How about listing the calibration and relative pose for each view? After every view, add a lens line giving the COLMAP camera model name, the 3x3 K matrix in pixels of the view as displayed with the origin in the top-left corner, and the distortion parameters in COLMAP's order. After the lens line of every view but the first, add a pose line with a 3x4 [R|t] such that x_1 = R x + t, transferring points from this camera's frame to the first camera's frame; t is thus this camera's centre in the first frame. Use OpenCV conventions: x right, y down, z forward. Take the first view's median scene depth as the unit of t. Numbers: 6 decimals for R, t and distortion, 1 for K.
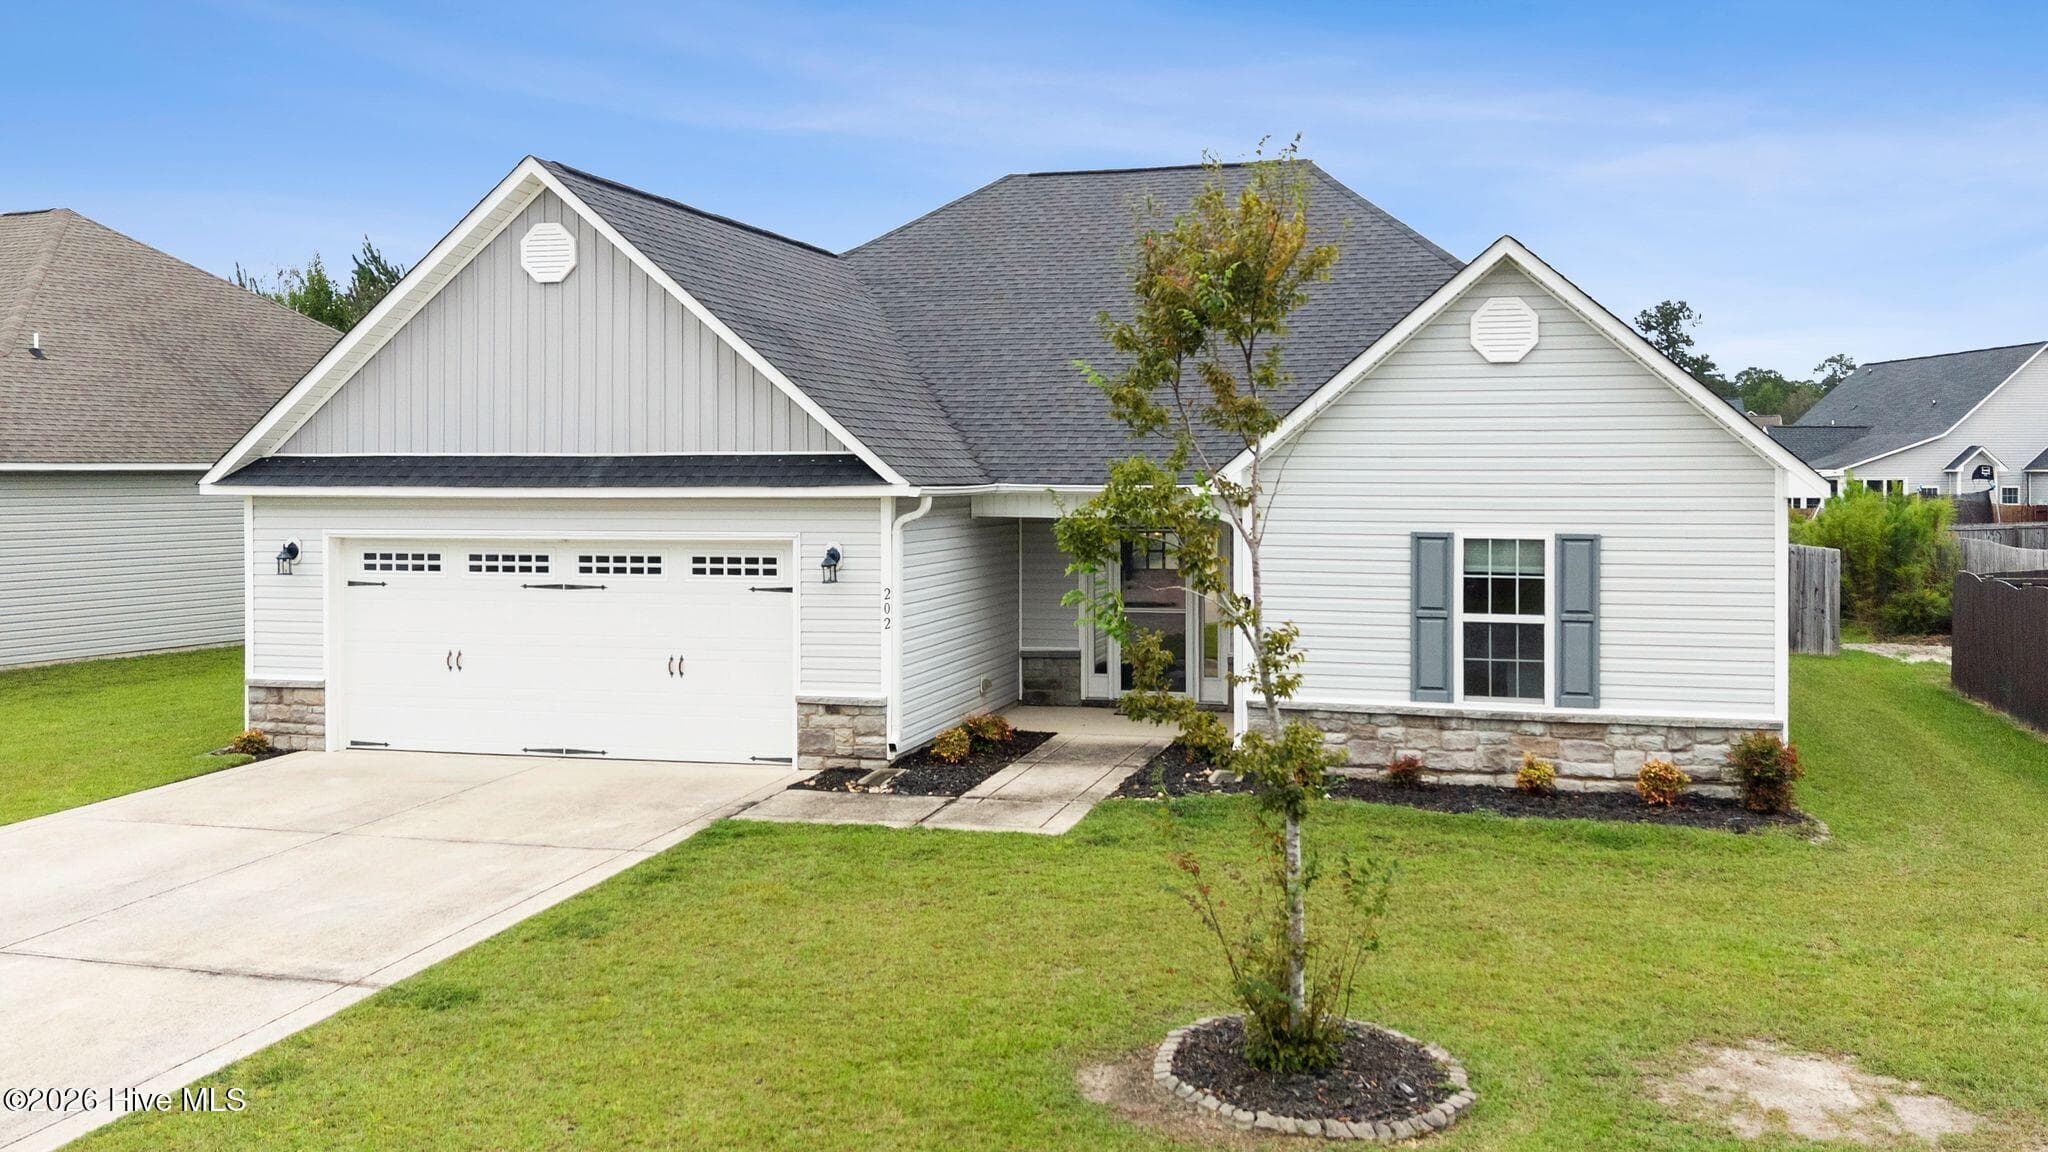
lens RADIAL K [[1798.3, 0, 1090.7], [0, 1798.3, 543.7], [0, 0, 1]] dist [0.162686, -0.003080]
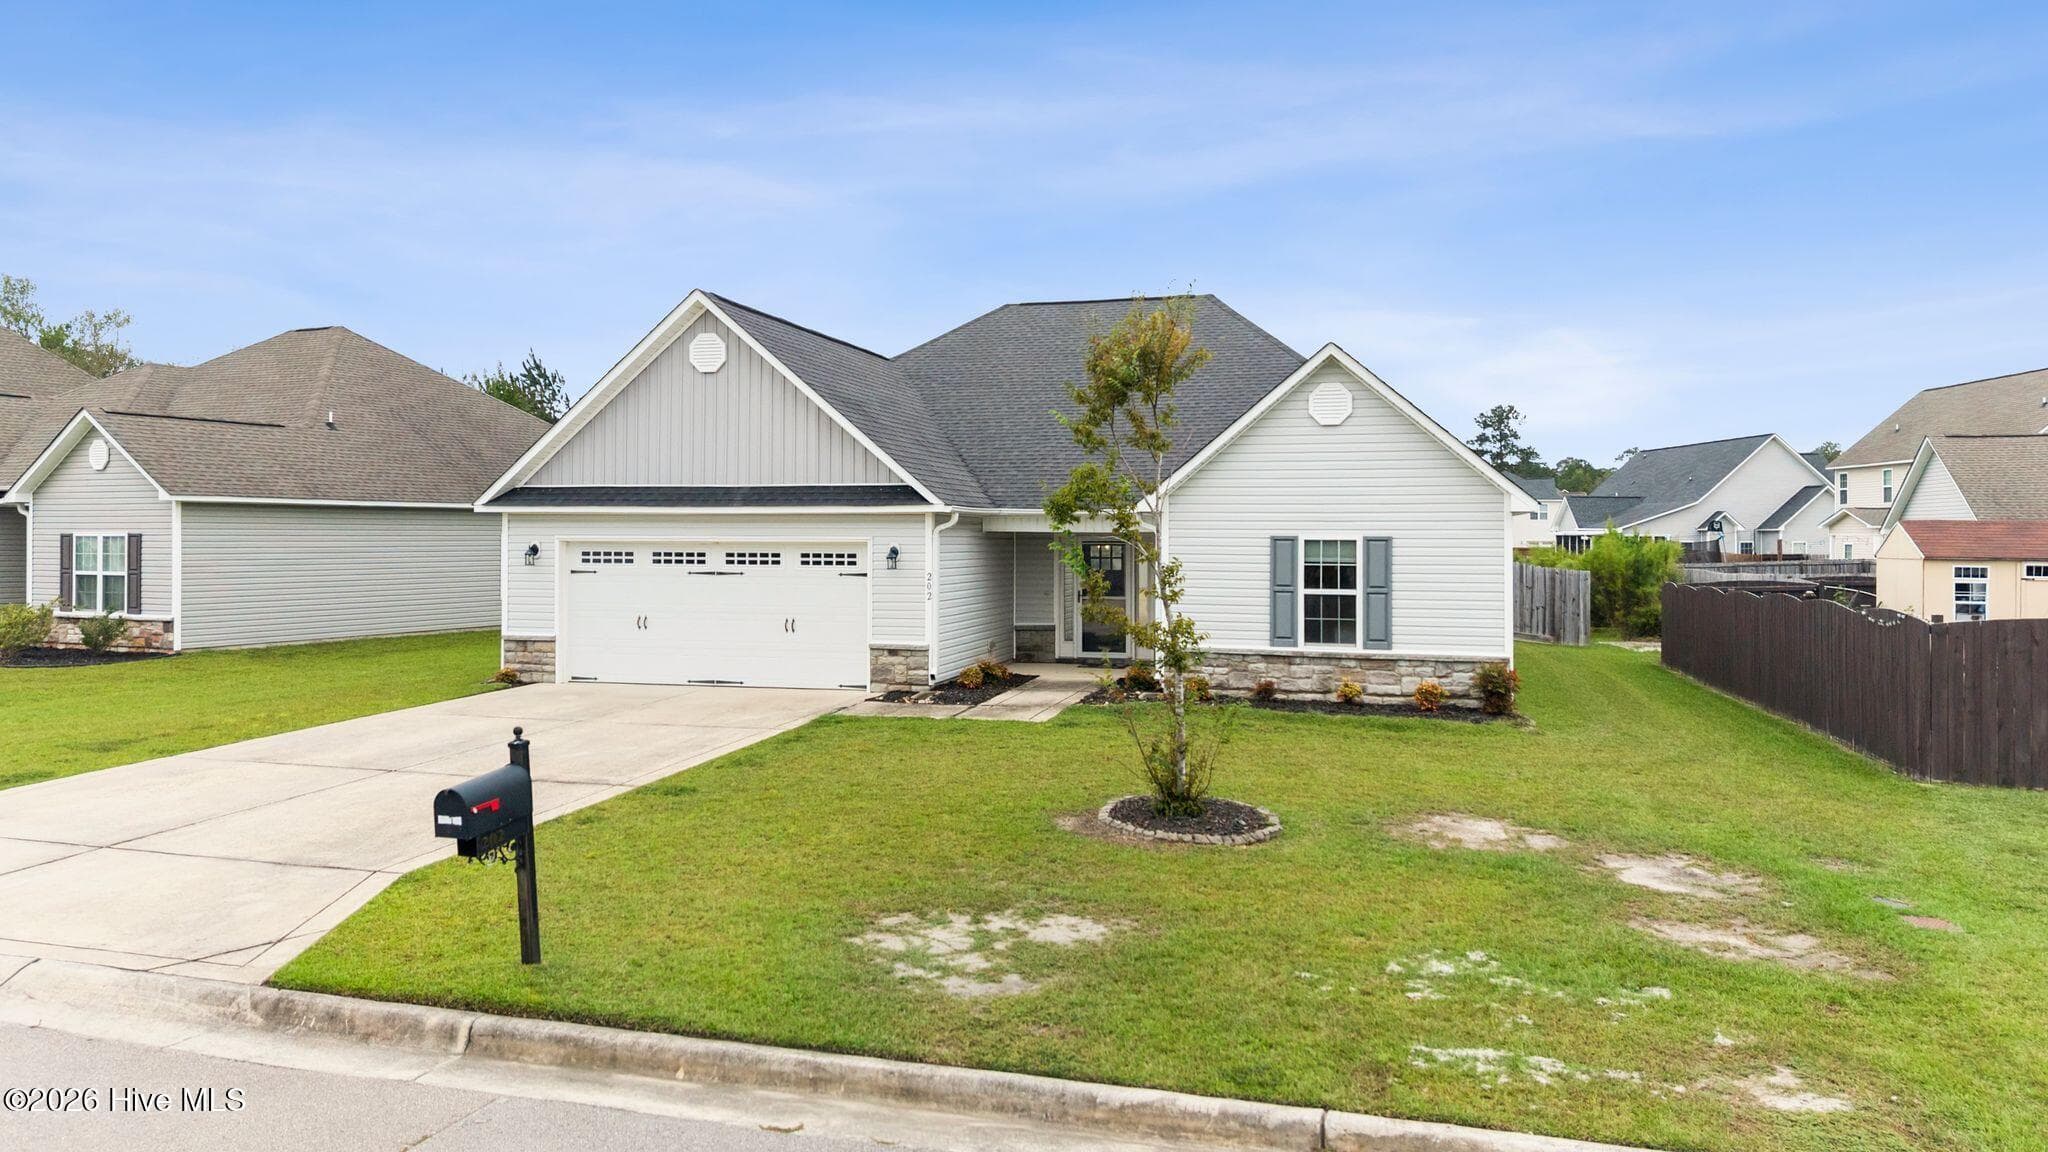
lens RADIAL K [[1387.4, 0, 1058.3], [0, 1387.4, 584.3], [0, 0, 1]] dist [0.238592, -0.132935]
pose [[0.999990, 0.004122, -0.001746, -0.001262], [-0.004135, 0.999963, -0.007487, 0.042308], [0.001715, 0.007494, 0.999970, -0.179851]]
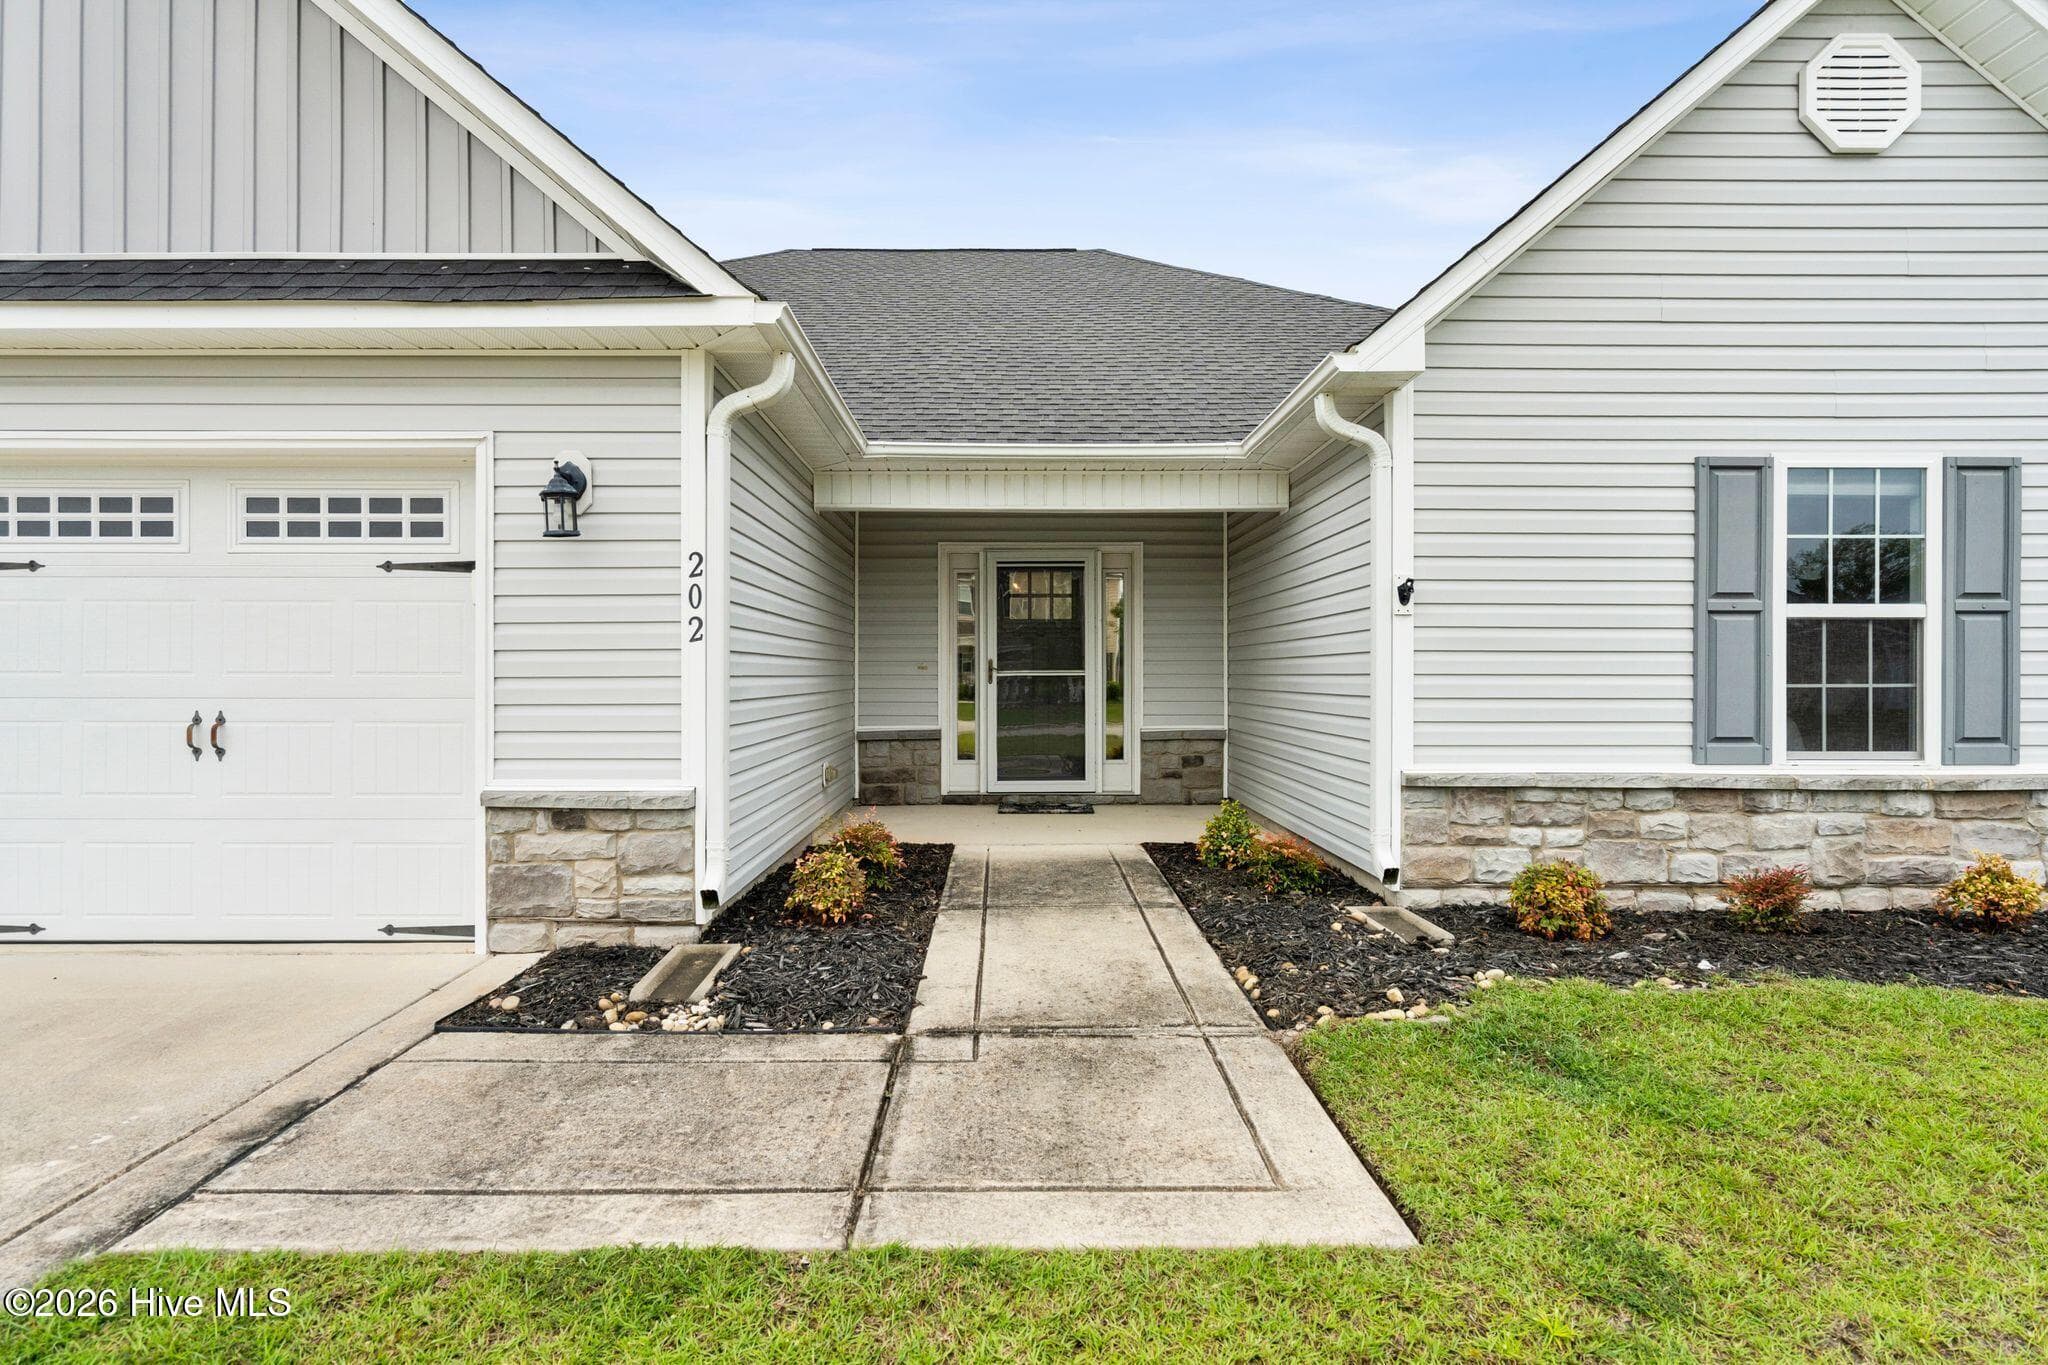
lens RADIAL K [[1007.5, 0, 1024.0], [0, 1007.5, 682.5], [0, 0, 1]] dist [-0.001729, 0.001241]
pose [[0.967367, -0.003256, 0.253357, -0.096056], [0.011983, 0.999387, -0.032909, 0.066934], [-0.253095, 0.034871, 0.966813, 0.724135]]
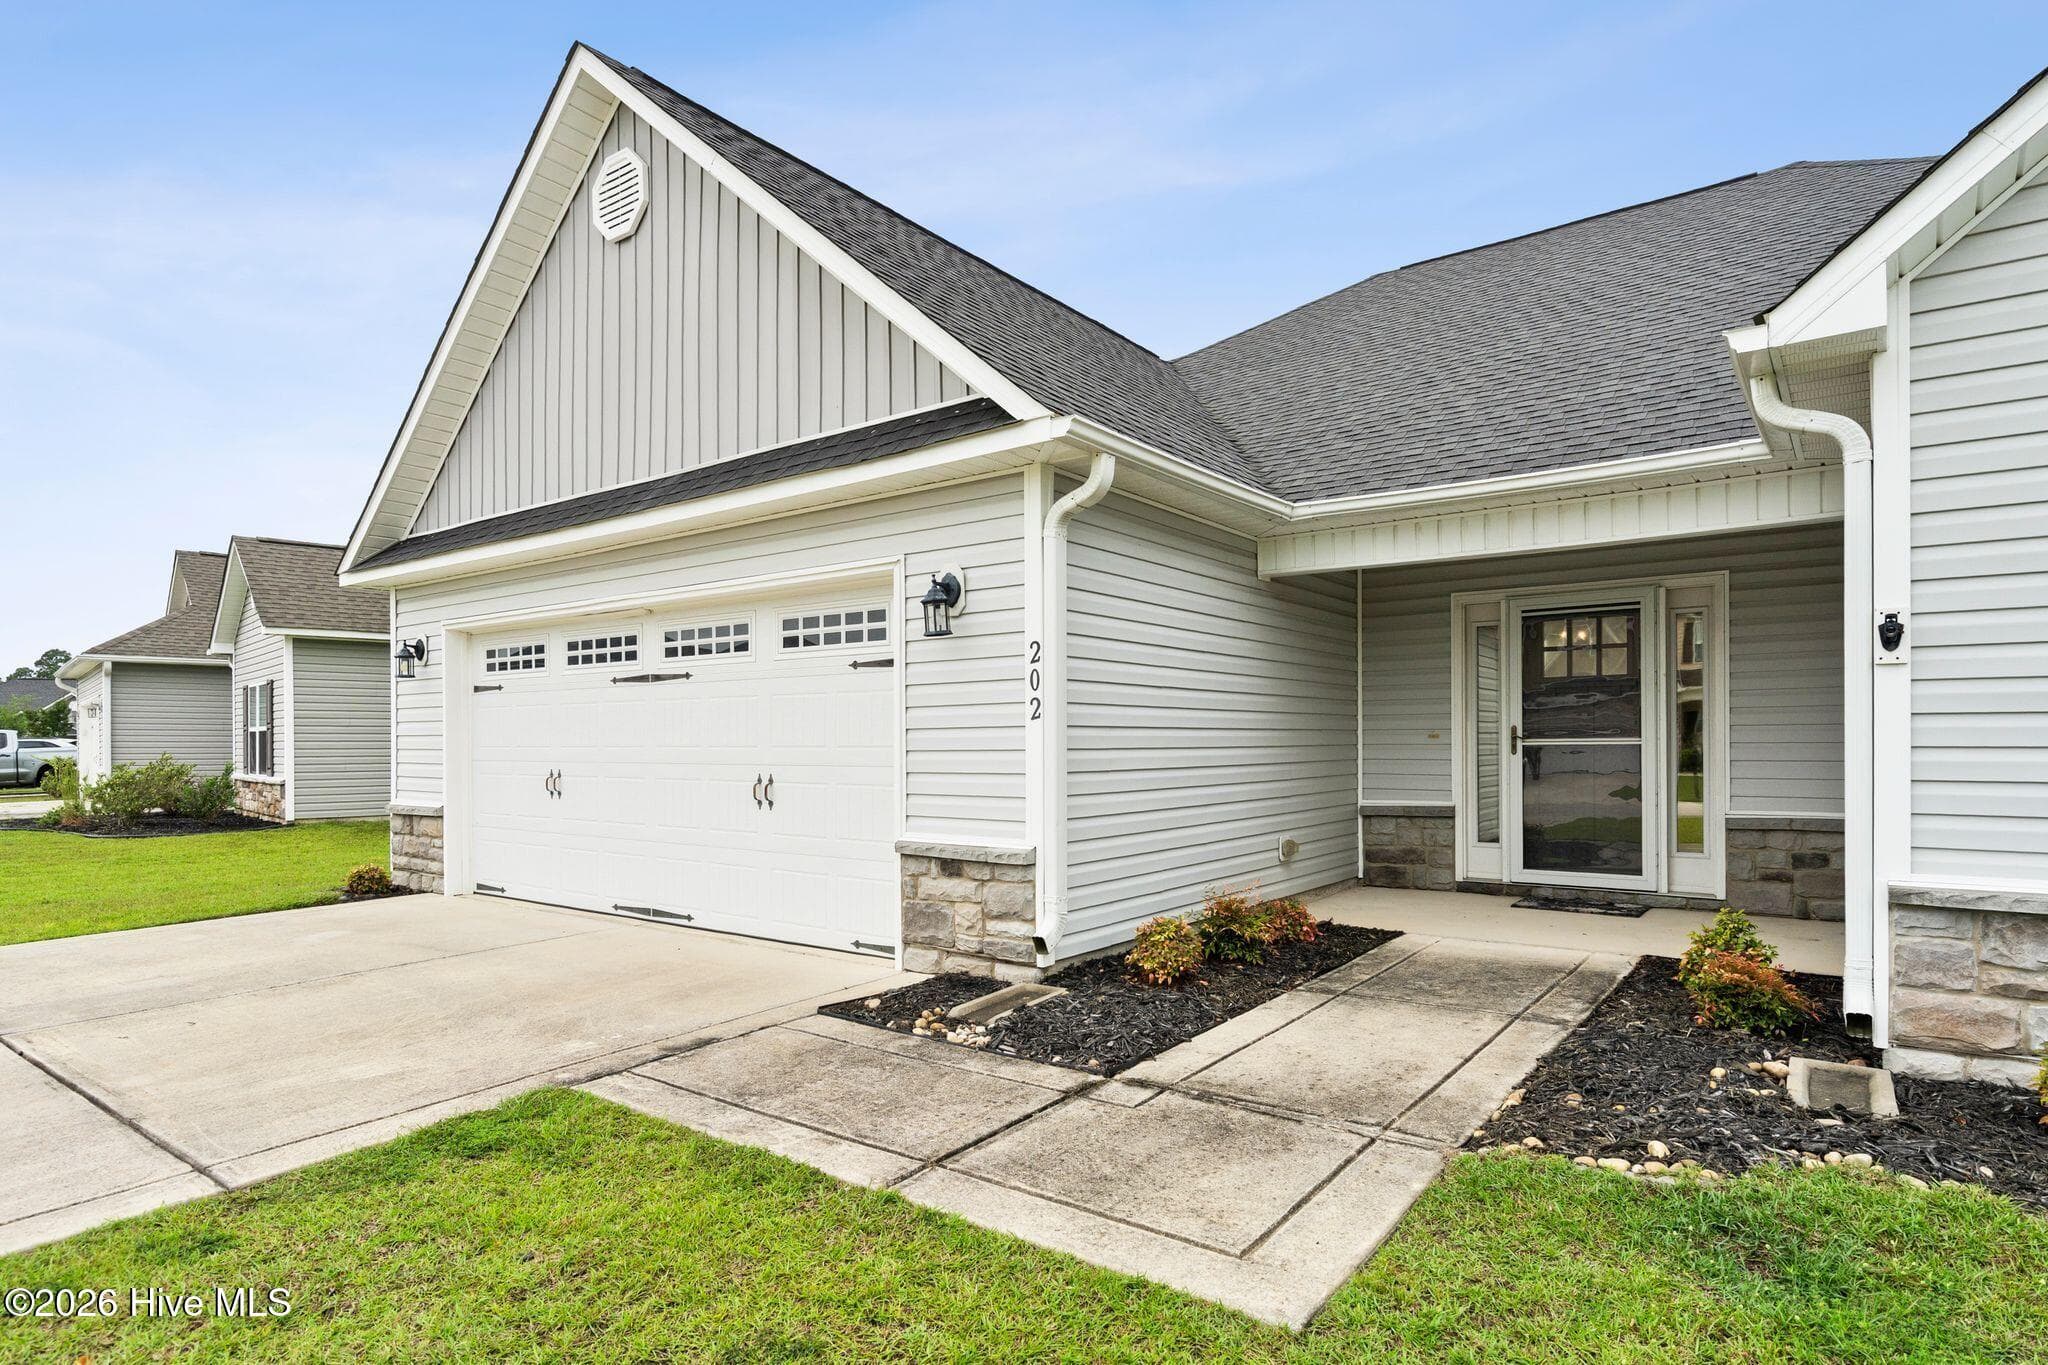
lens RADIAL K [[1125.7, 0, 1005.0], [0, 1125.7, 754.4], [0, 0, 1]] dist [-0.002420, 0.015208]
pose [[0.916580, -0.000962, -0.399851, 0.010180], [-0.011100, 0.999551, -0.027849, 0.066462], [0.399698, 0.029964, 0.916157, 0.689707]]
